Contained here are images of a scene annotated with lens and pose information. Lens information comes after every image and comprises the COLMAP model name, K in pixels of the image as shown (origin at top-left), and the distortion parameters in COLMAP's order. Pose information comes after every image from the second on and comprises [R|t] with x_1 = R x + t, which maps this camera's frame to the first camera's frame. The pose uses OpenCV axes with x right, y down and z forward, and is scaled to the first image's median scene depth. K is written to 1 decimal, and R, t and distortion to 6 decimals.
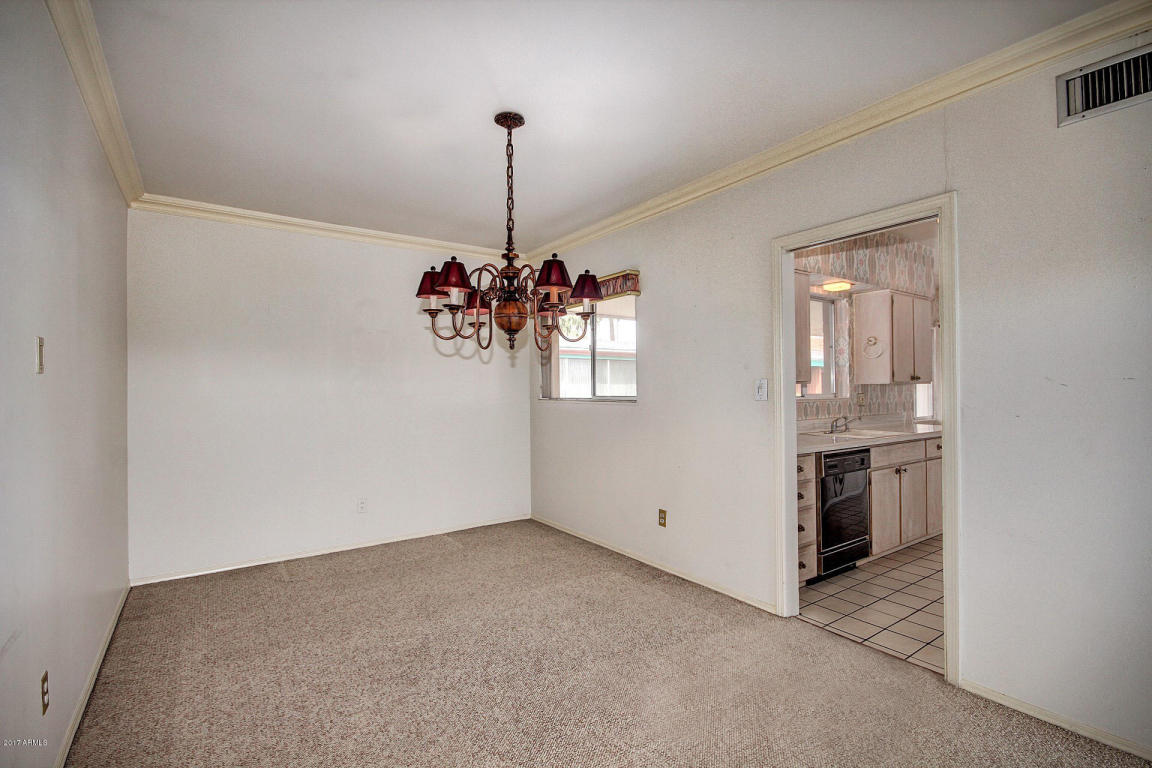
lens RADIAL K [[529.0, 0, 568.7], [0, 529.0, 387.5], [0, 0, 1]] dist [-0.001526, -0.005491]
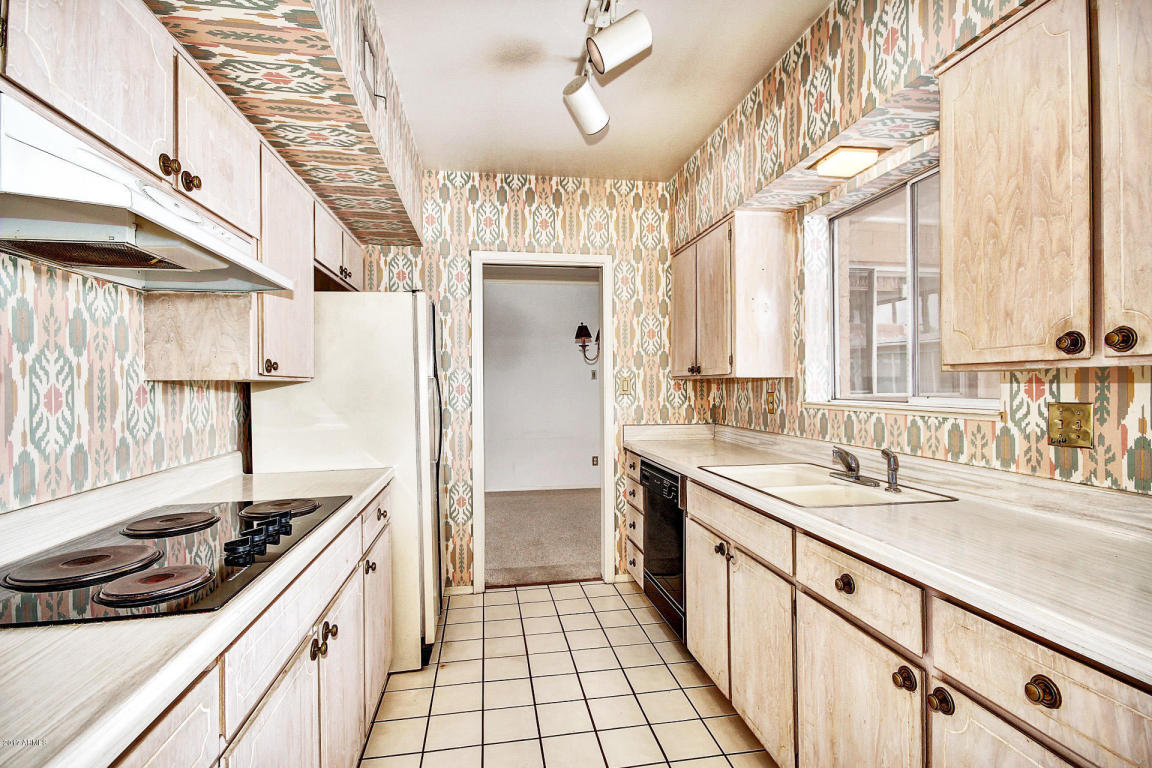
lens RADIAL K [[529.0, 0, 562.1], [0, 529.0, 387.9], [0, 0, 1]] dist [-0.001526, -0.005491]
pose [[-0.443899, 0.016529, -0.895924, 0.959209], [0.014596, 0.999831, 0.011214, -0.004121], [0.895958, -0.008099, -0.444065, 0.911784]]
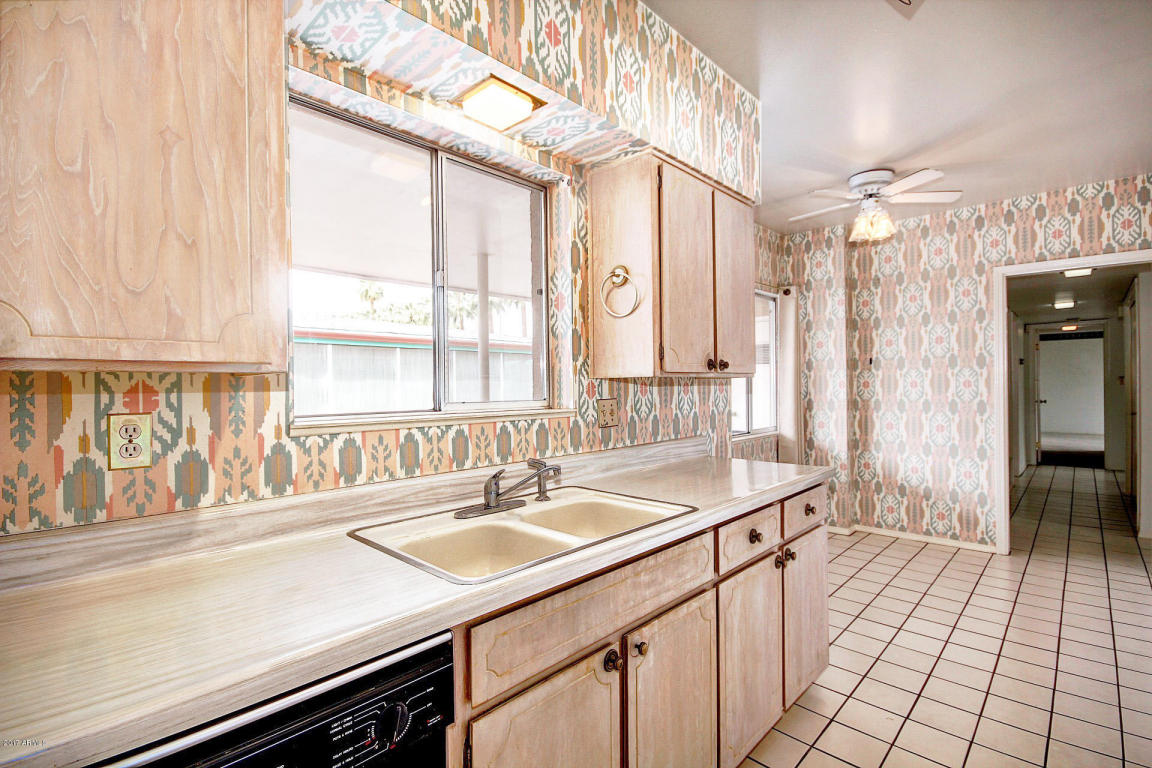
lens RADIAL K [[529.0, 0, 580.9], [0, 529.0, 386.3], [0, 0, 1]] dist [-0.001526, -0.005491]
pose [[0.977507, -0.003514, 0.210871, 0.452611], [0.002659, 0.999987, 0.004334, -0.001356], [-0.210884, -0.003676, 0.977504, 0.589807]]
